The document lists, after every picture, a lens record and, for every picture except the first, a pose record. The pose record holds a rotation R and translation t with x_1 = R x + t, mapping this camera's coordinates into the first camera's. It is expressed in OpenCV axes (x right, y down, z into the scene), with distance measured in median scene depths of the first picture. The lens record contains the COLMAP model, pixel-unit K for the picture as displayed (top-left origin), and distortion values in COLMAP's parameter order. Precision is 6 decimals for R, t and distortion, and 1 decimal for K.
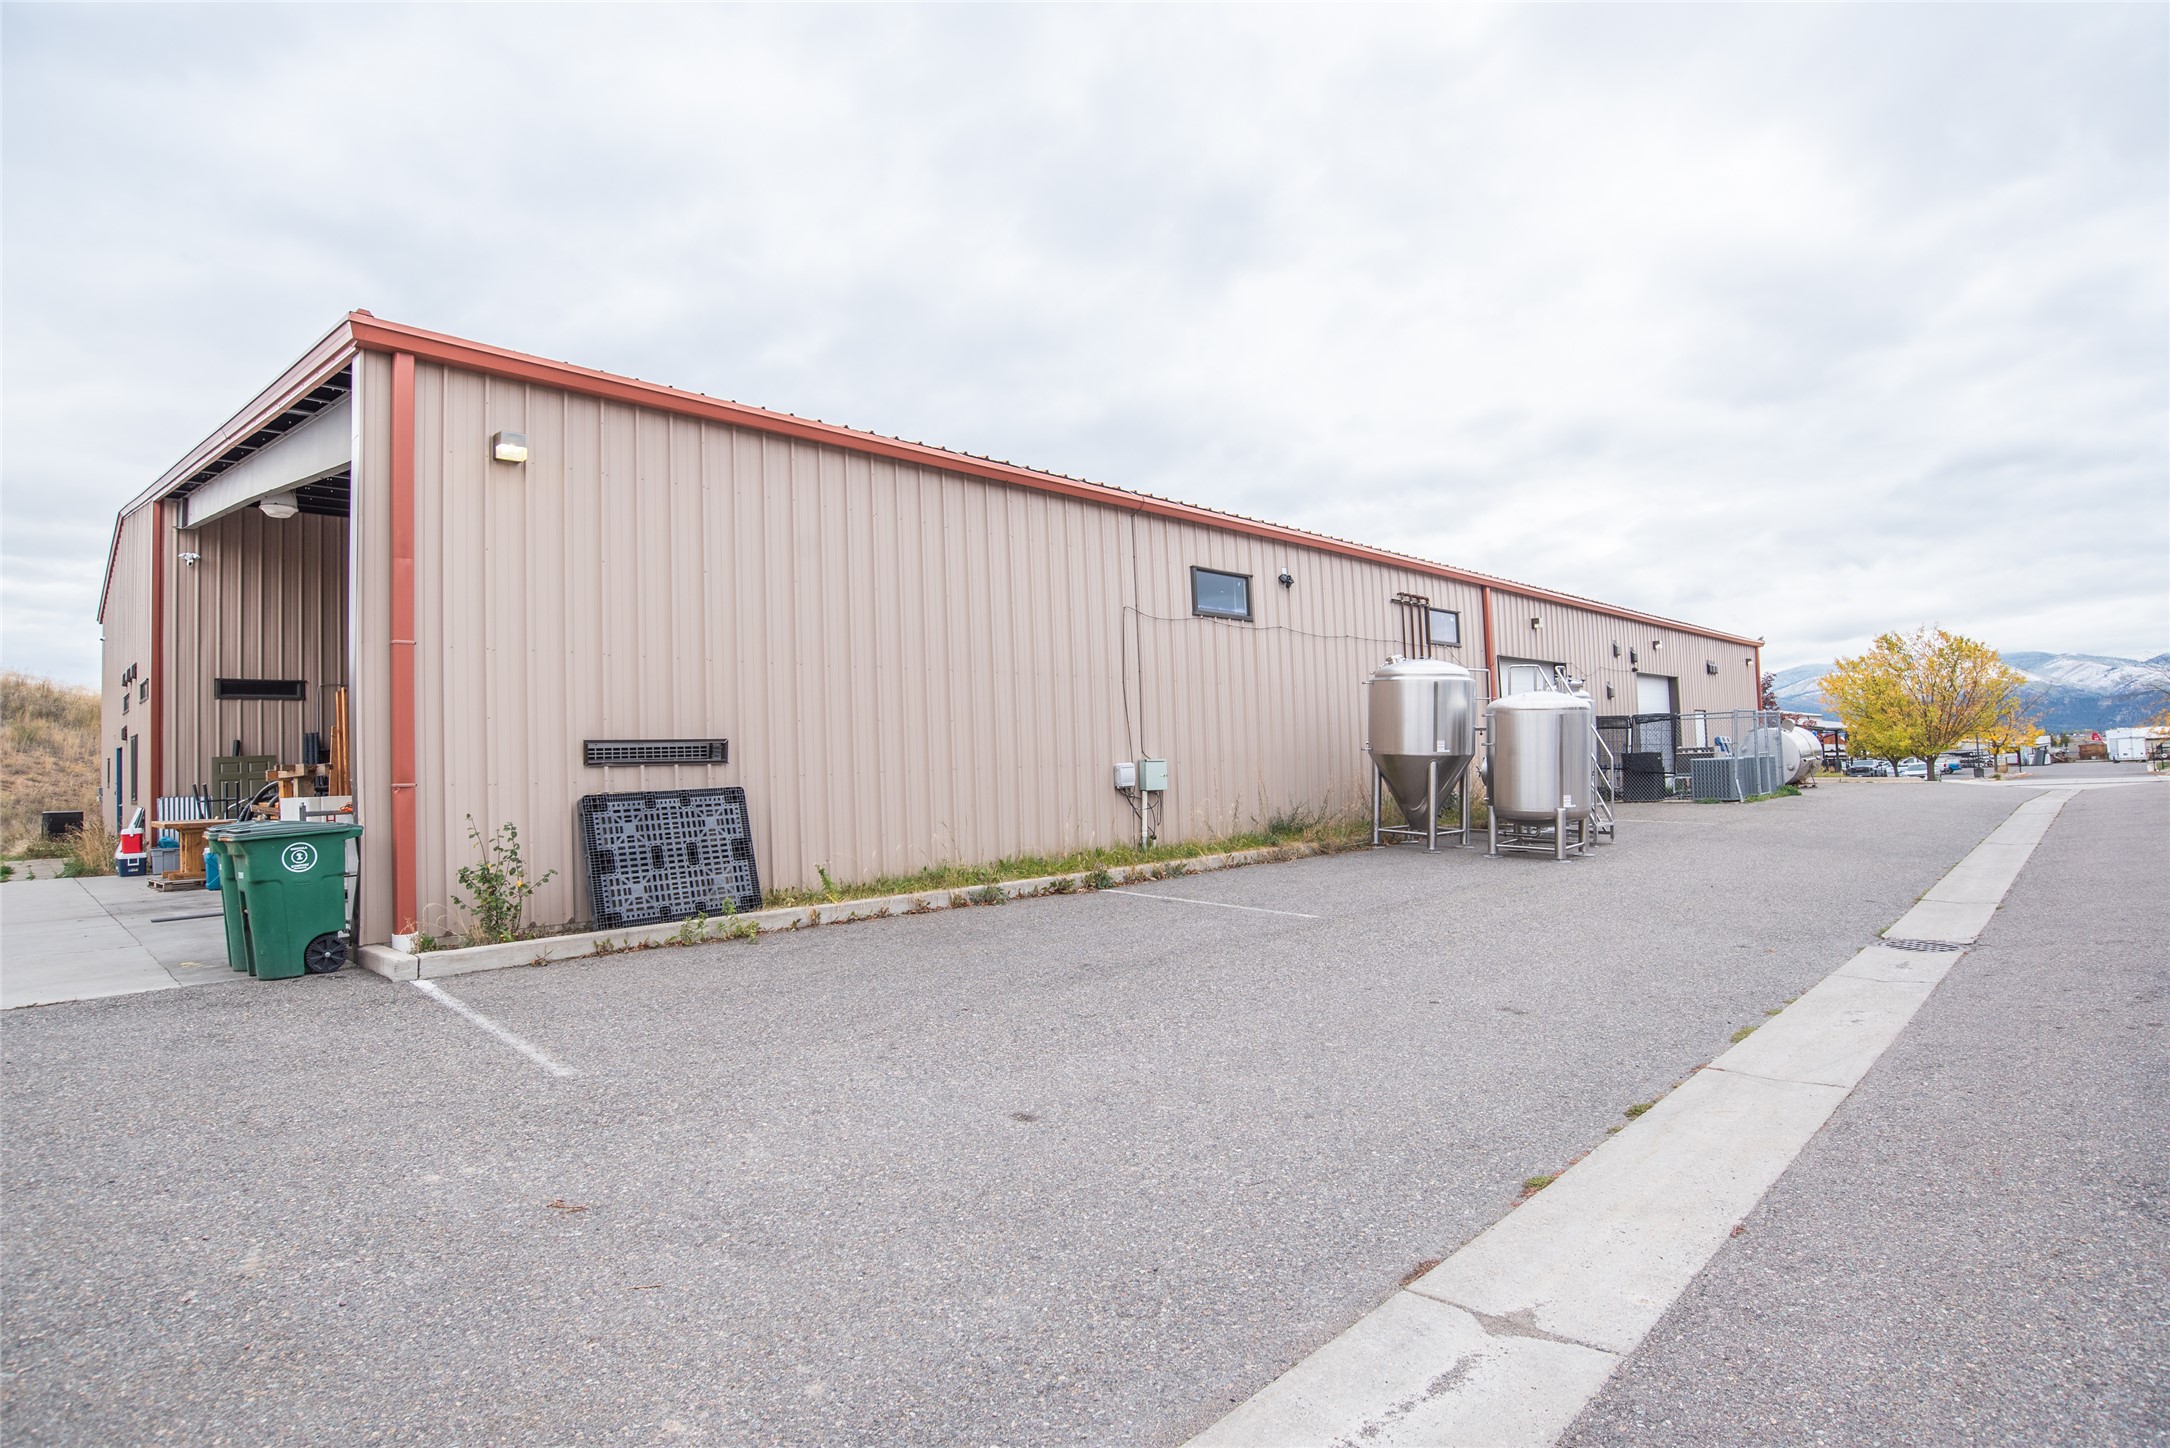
lens RADIAL K [[1085.8, 0, 1086.0], [0, 1085.8, 711.3], [0, 0, 1]] dist [-0.039397, -0.000113]
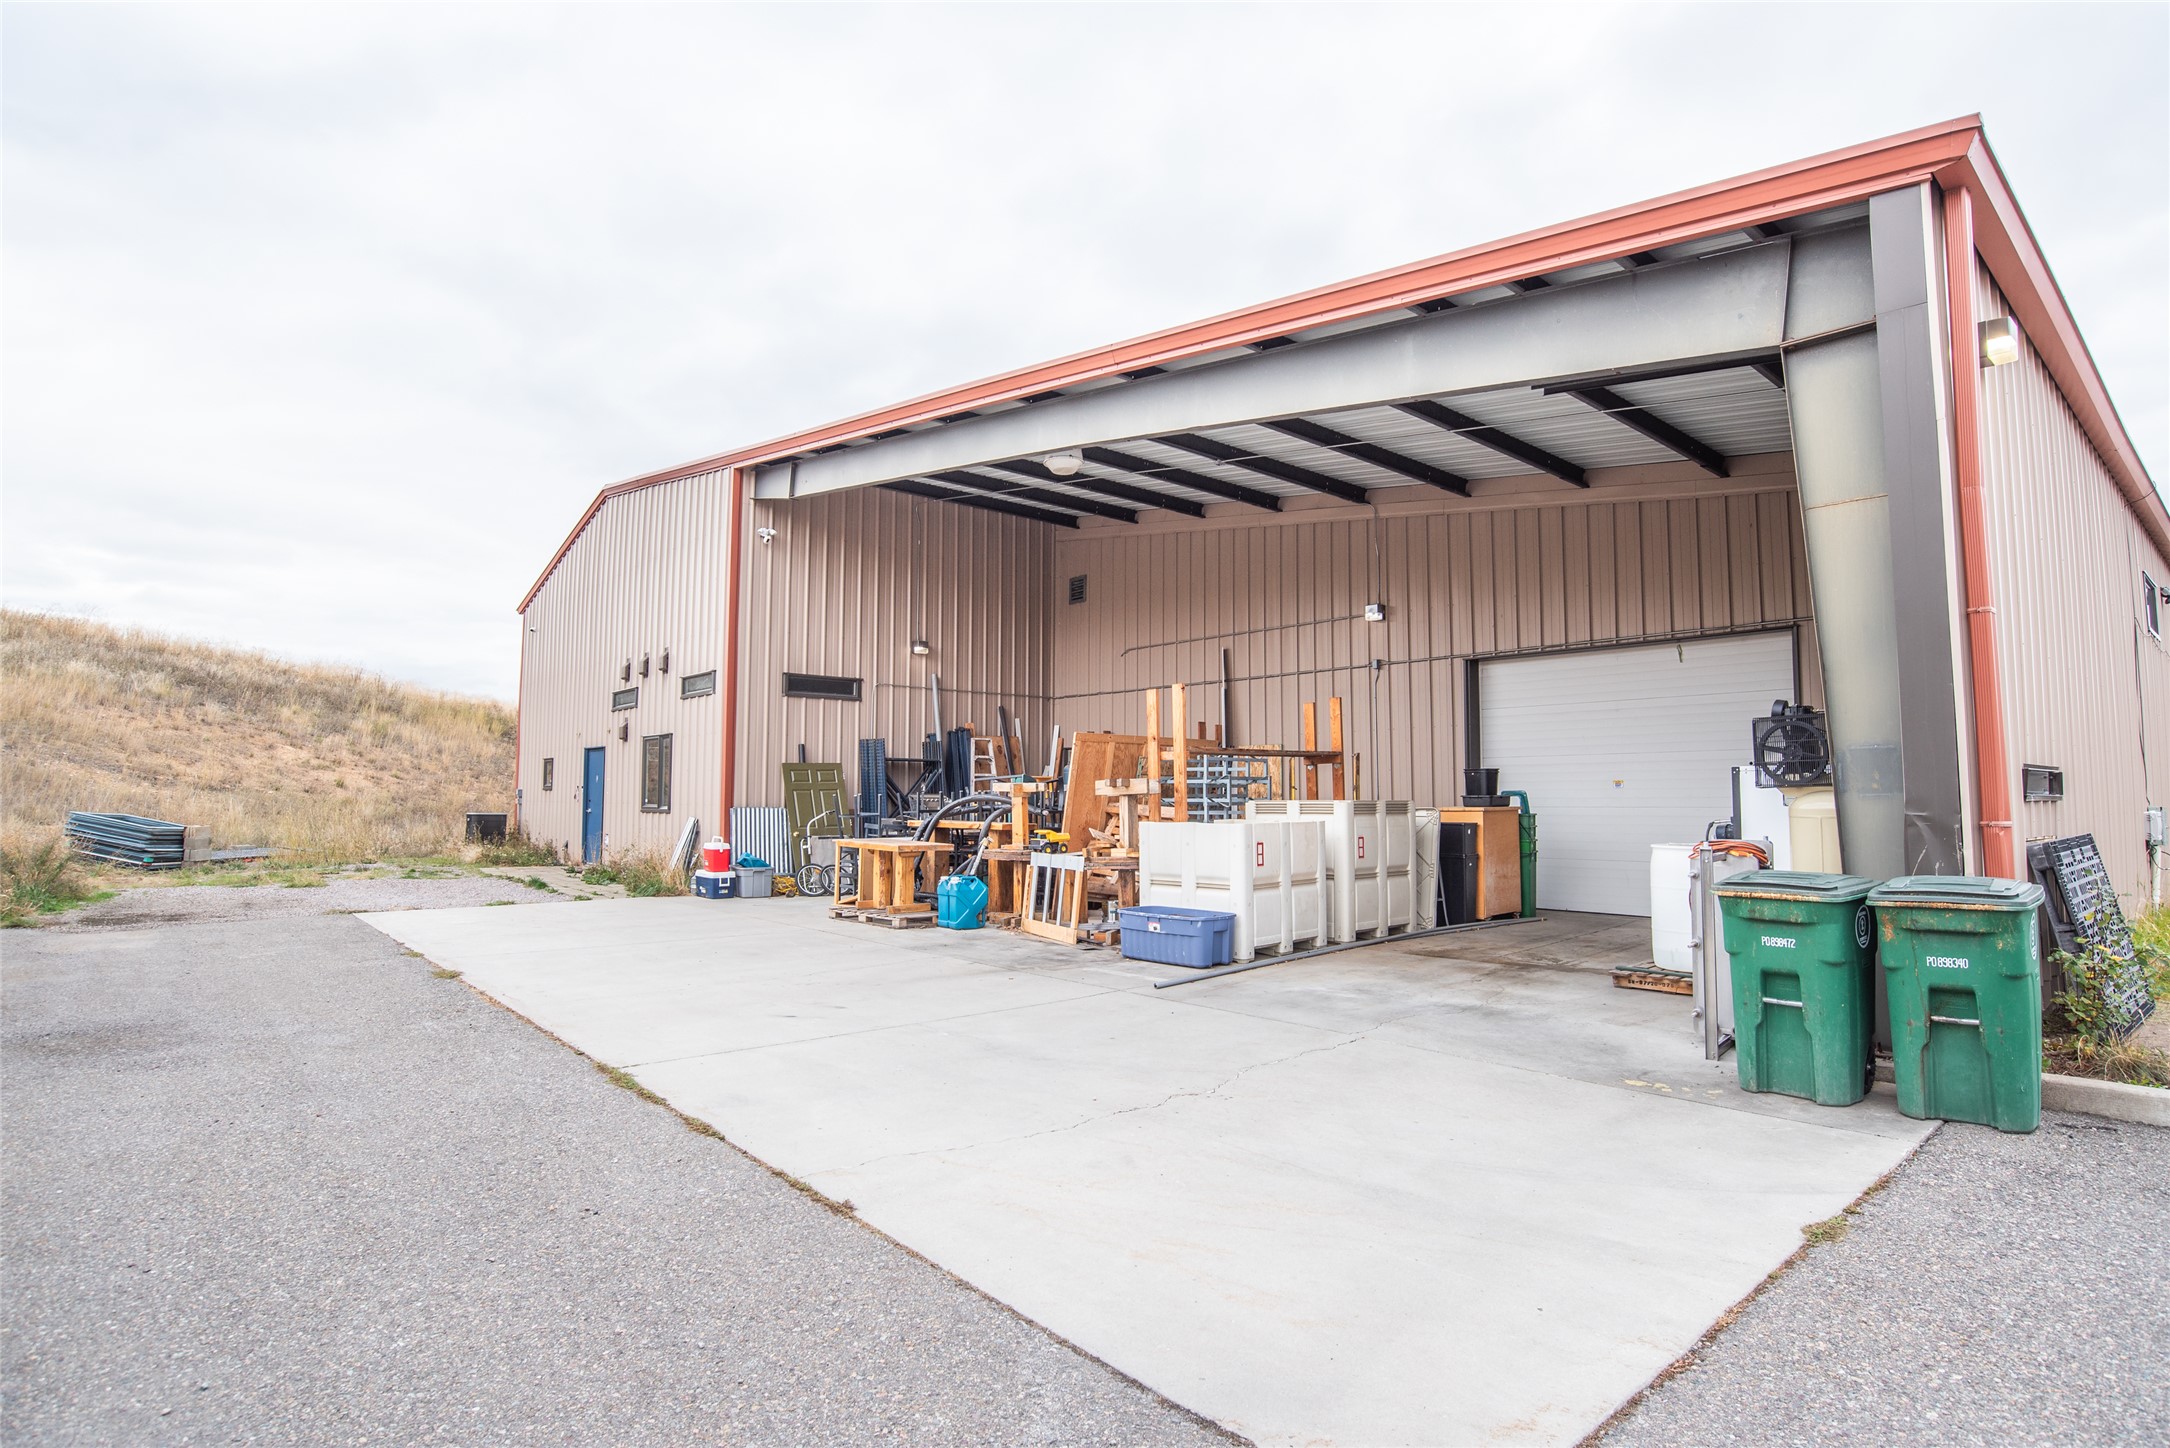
lens RADIAL K [[1085.8, 0, 1096.9], [0, 1085.8, 720.5], [0, 0, 1]] dist [-0.039397, -0.000113]
pose [[0.995805, 0.031237, -0.086002, -0.487046], [-0.032651, 0.999353, -0.015081, 0.013352], [0.085475, 0.017825, 0.996181, 0.130144]]
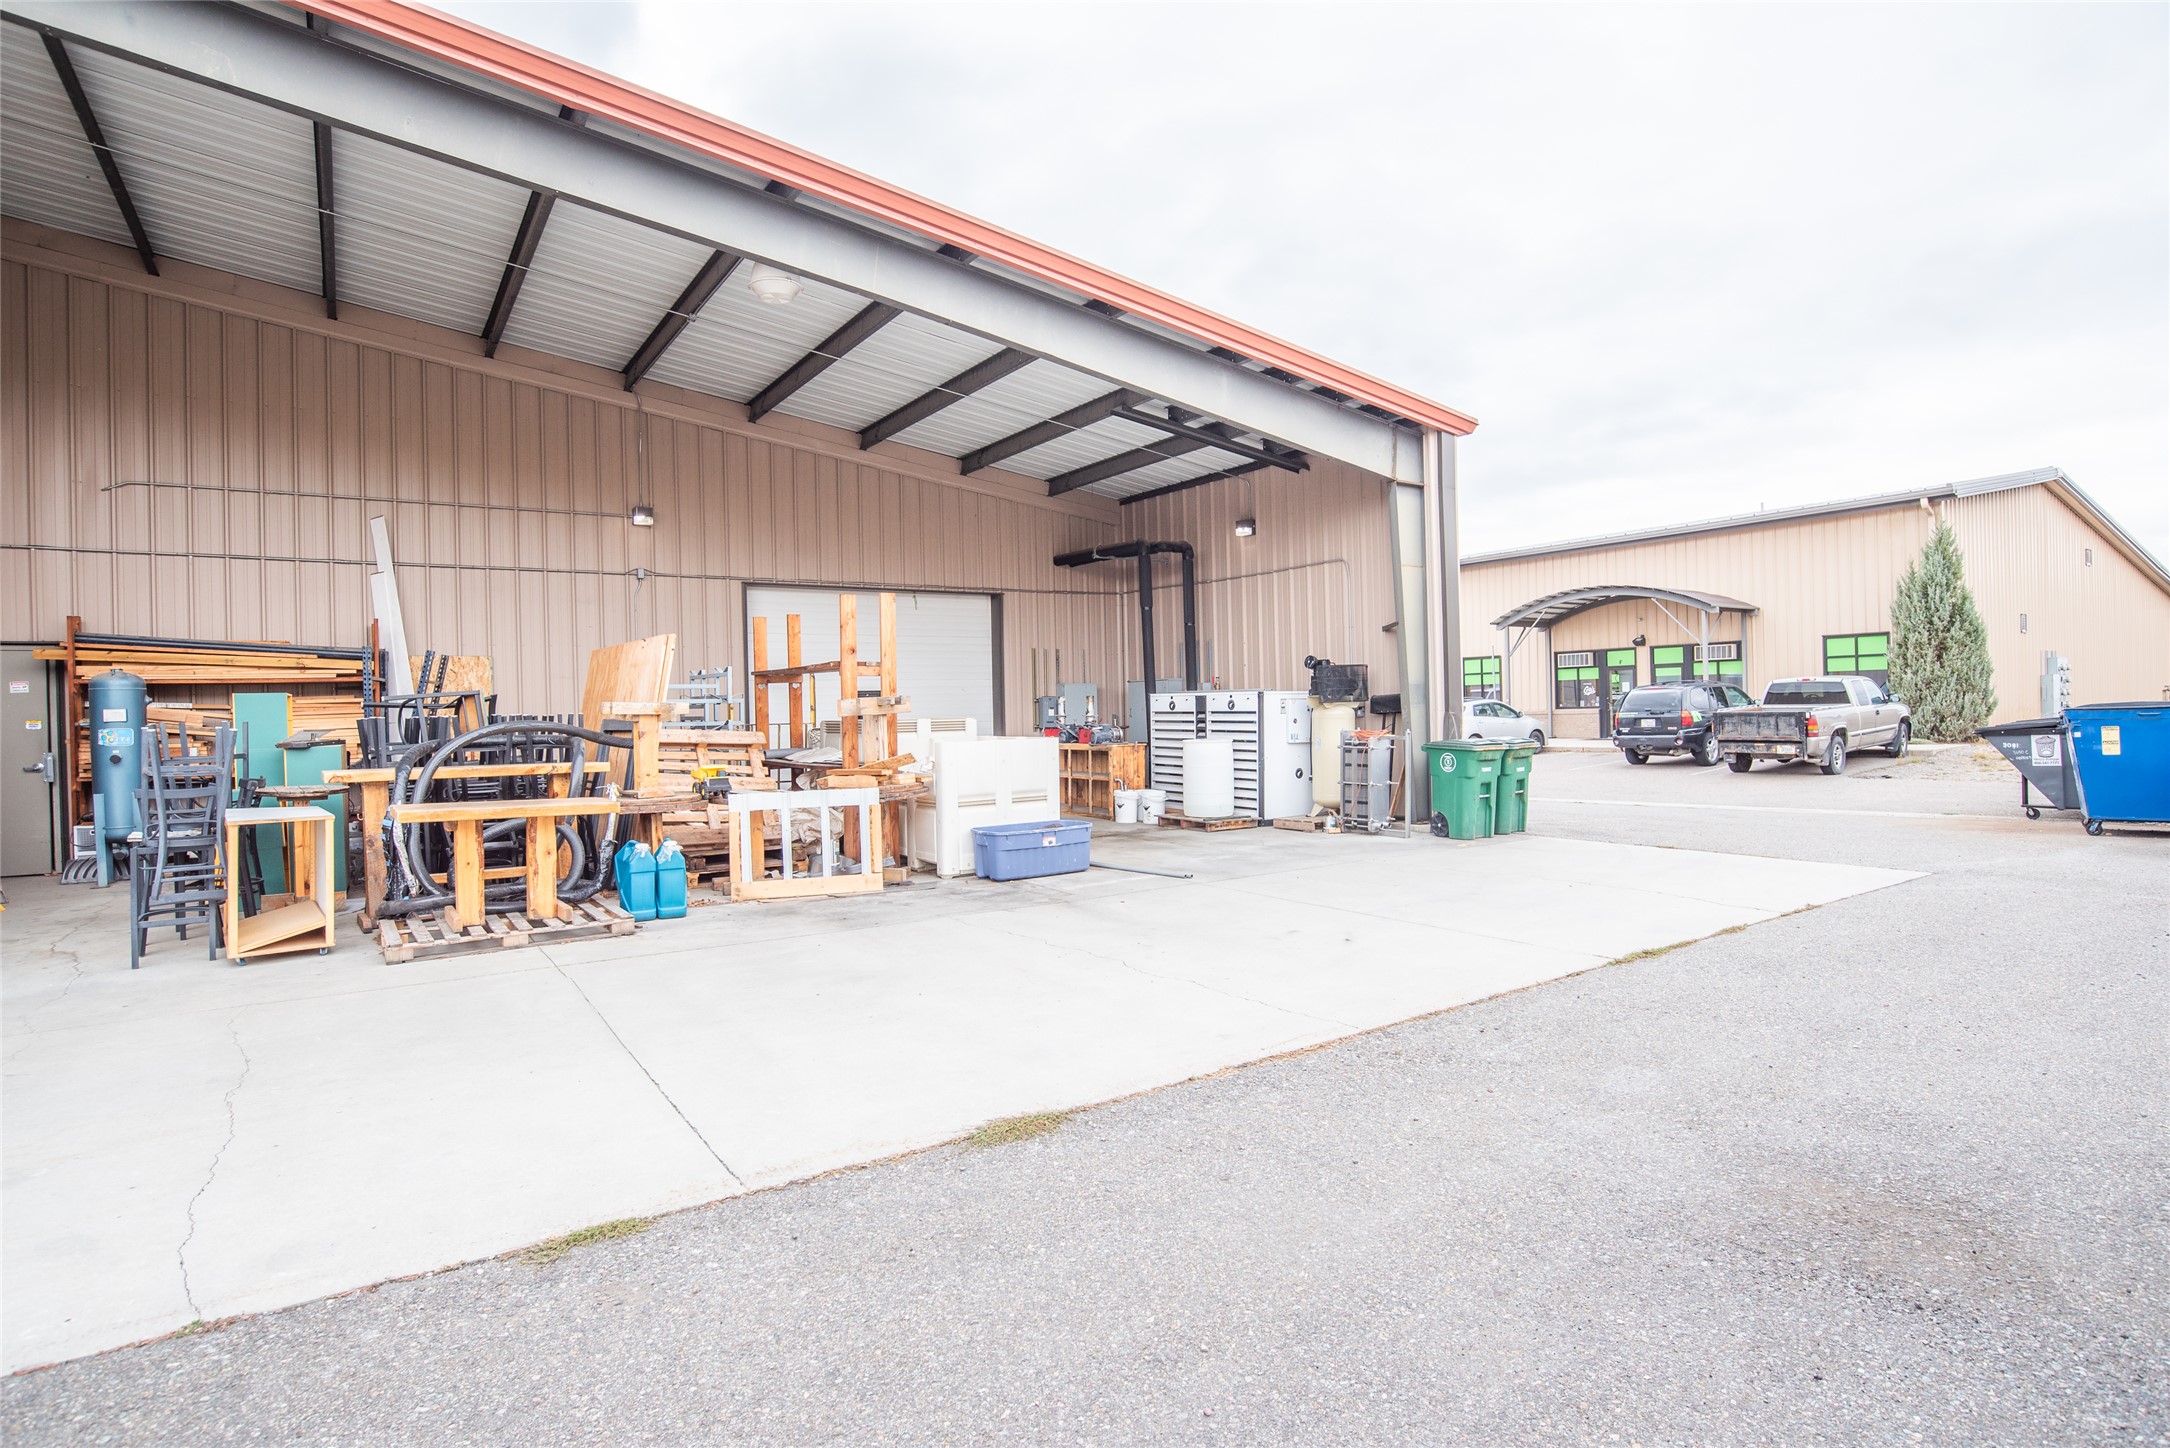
lens RADIAL K [[1085.8, 0, 1096.9], [0, 1085.8, 721.7], [0, 0, 1]] dist [-0.039397, -0.000113]
pose [[0.210228, 0.025317, 0.977325, -0.968446], [-0.038743, 0.999095, -0.017547, 0.050800], [-0.976884, -0.034175, 0.211018, 0.489979]]
